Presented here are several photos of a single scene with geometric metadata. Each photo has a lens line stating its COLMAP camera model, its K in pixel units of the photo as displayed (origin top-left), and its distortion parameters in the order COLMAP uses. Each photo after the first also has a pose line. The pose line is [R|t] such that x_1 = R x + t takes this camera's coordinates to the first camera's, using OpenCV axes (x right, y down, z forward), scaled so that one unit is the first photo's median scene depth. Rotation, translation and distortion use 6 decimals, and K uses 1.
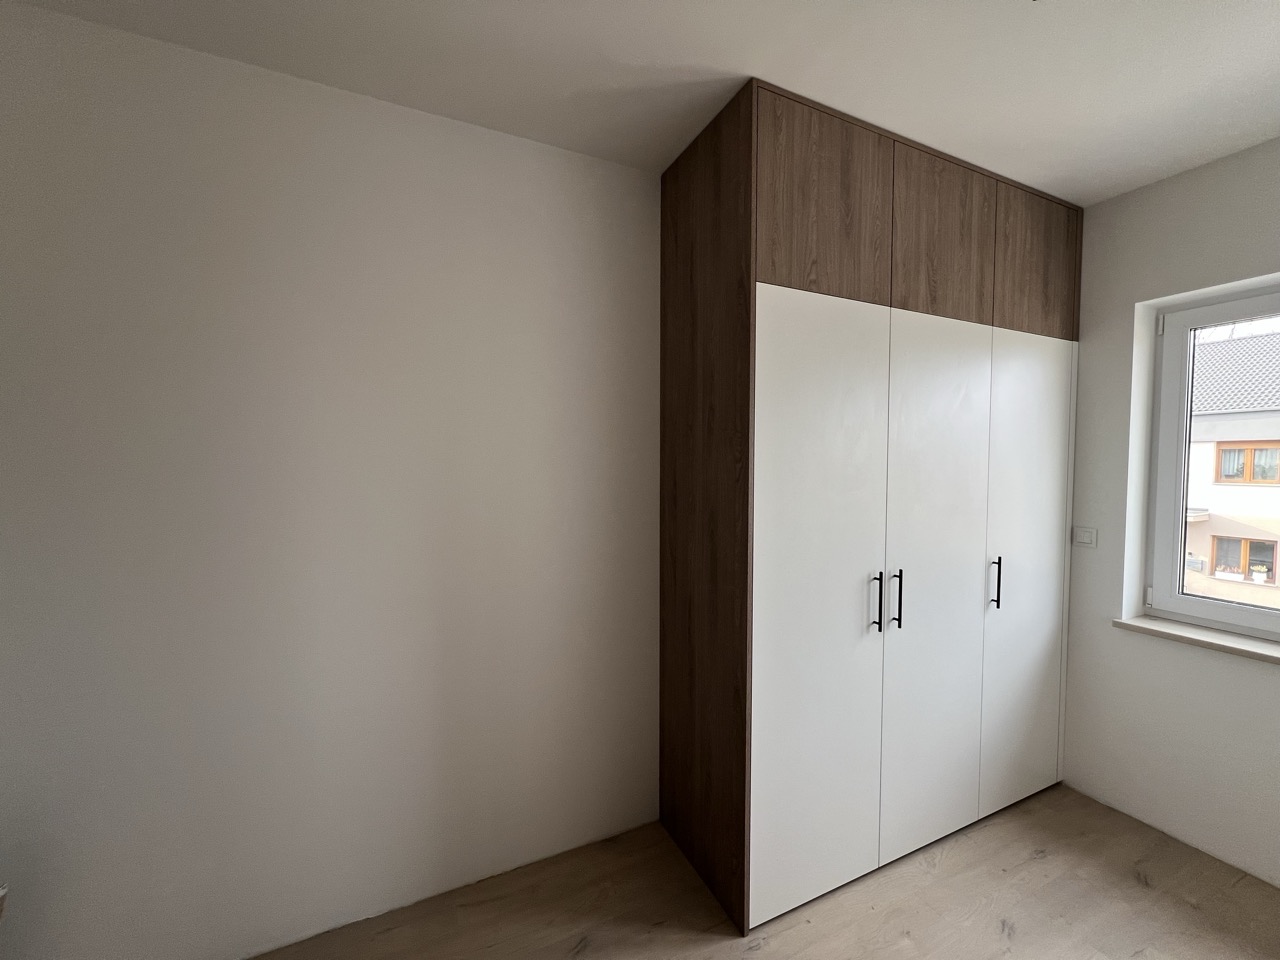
lens RADIAL K [[511.7, 0, 642.8], [0, 511.7, 484.7], [0, 0, 1]] dist [0.000163, -0.000084]
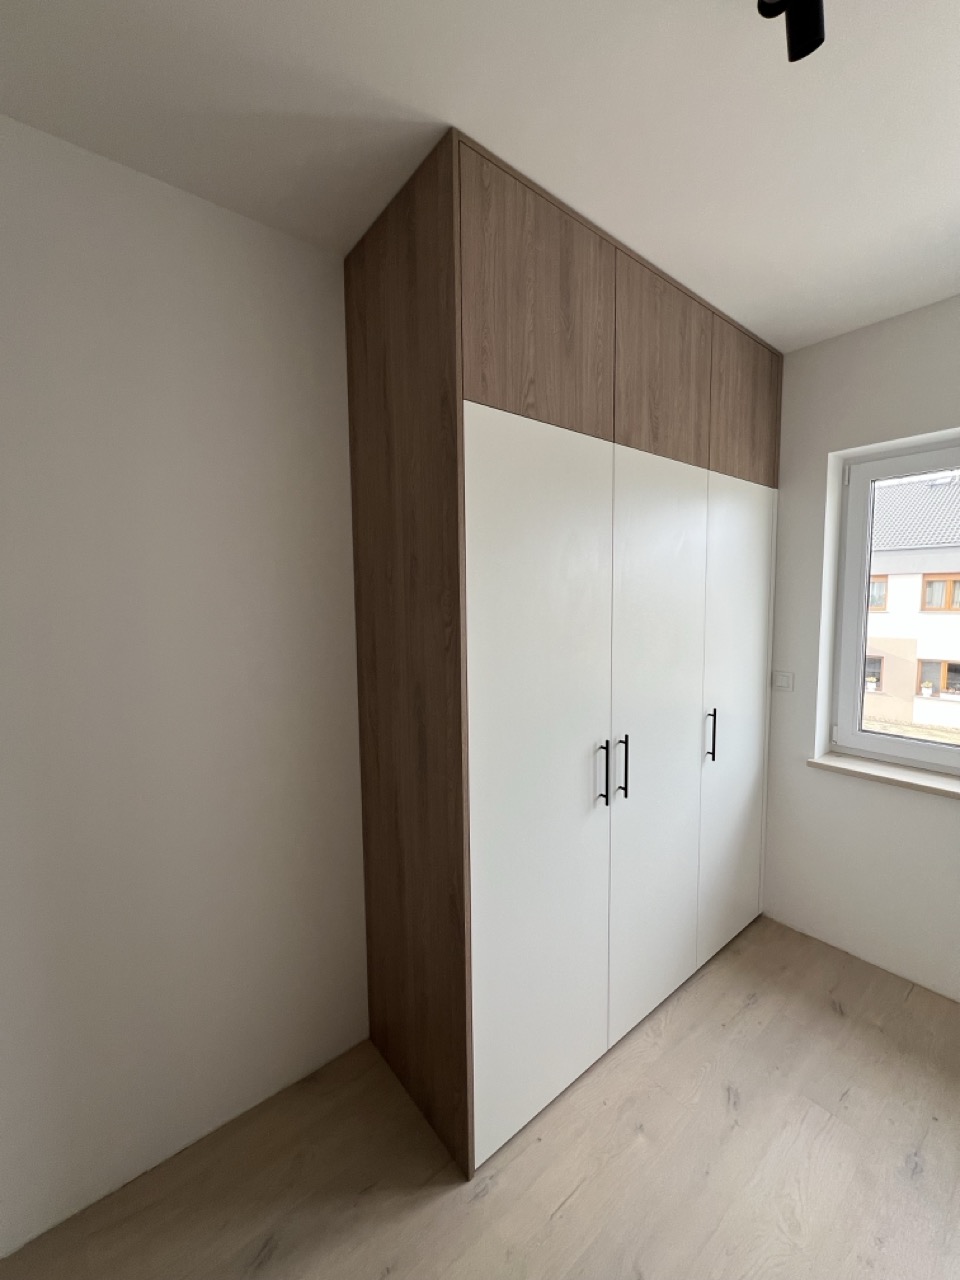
lens RADIAL K [[511.7, 0, 478.9], [0, 511.7, 641.0], [0, 0, 1]] dist [0.000163, -0.000084]
pose [[0.972995, -0.033091, 0.228440, 0.042379], [0.023371, 0.998708, 0.045125, -0.048157], [-0.229638, -0.038568, 0.972512, 0.173217]]
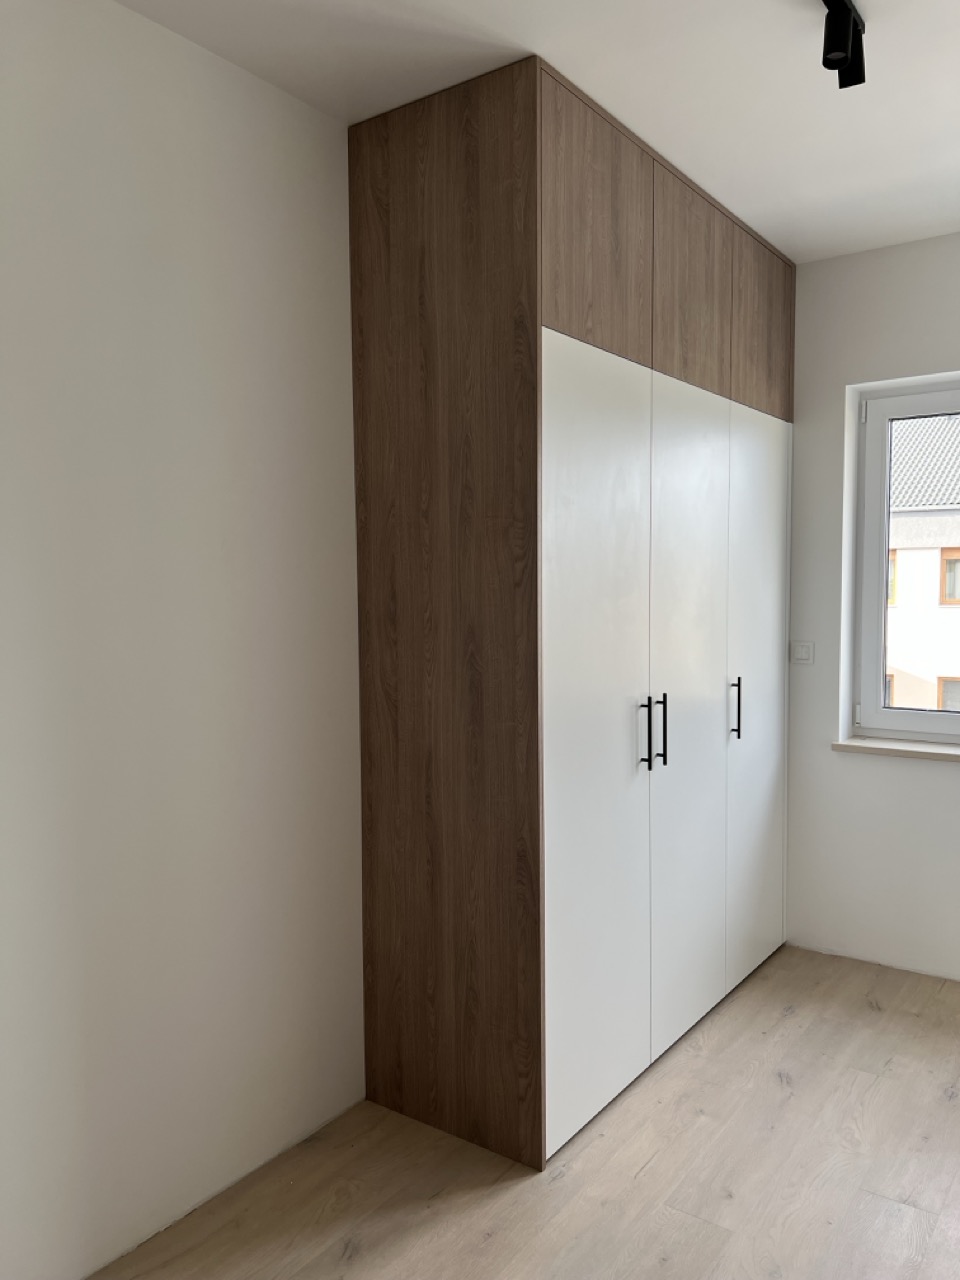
lens RADIAL K [[963.6, 0, 483.2], [0, 963.6, 653.9], [0, 0, 1]] dist [0.042355, -0.035787]
pose [[0.875184, -0.043669, 0.481815, -0.483642], [0.030606, 0.998921, 0.034944, 0.038180], [-0.482821, -0.015836, 0.875576, -0.206569]]
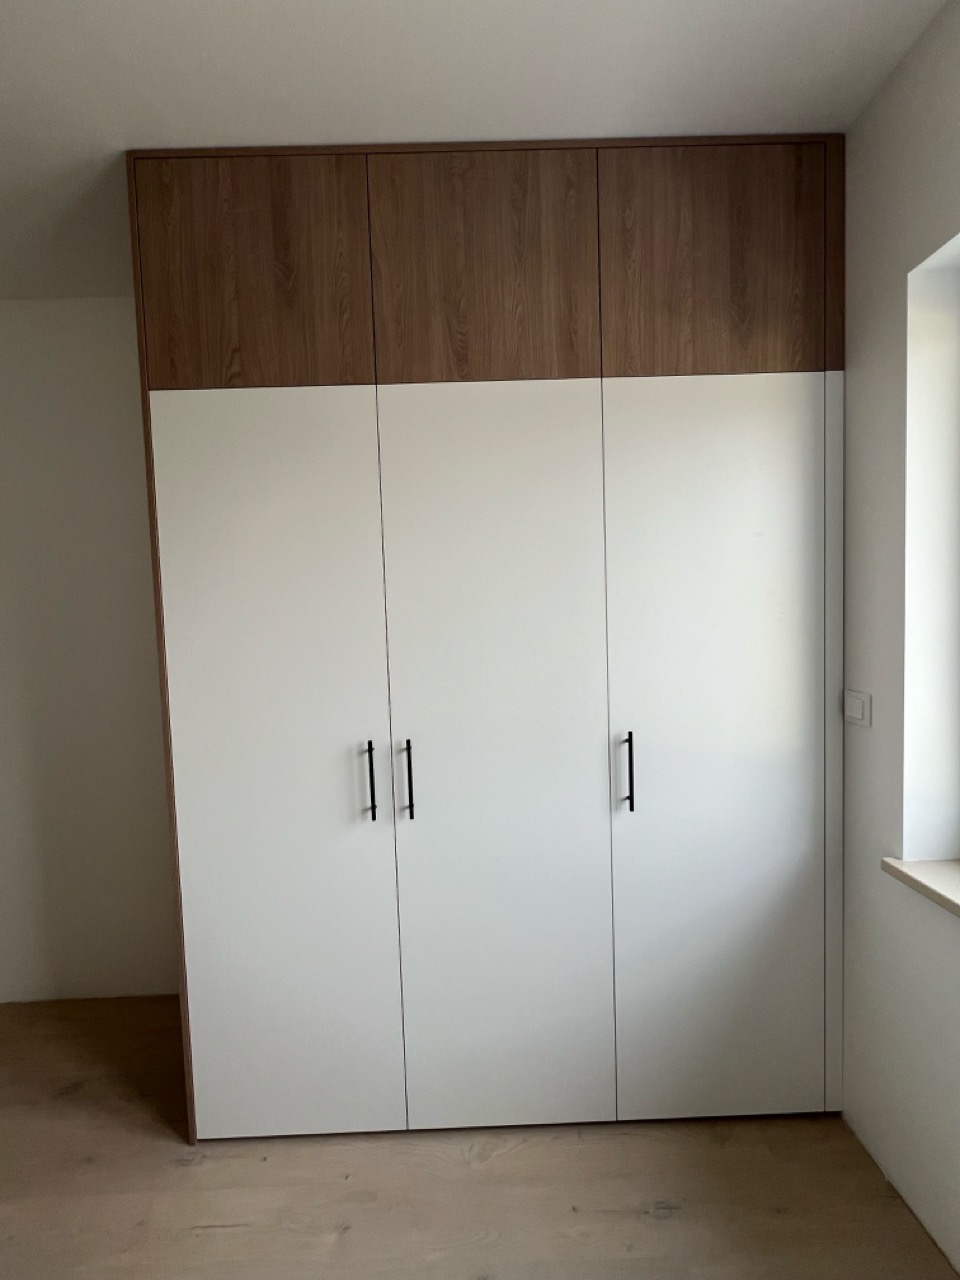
lens RADIAL K [[511.7, 0, 468.9], [0, 511.7, 641.1], [0, 0, 1]] dist [0.000163, -0.000084]
pose [[0.908516, -0.010366, -0.417722, 0.873792], [0.016456, 0.999804, 0.010979, 0.016859], [0.417527, -0.016849, 0.908508, 0.363326]]
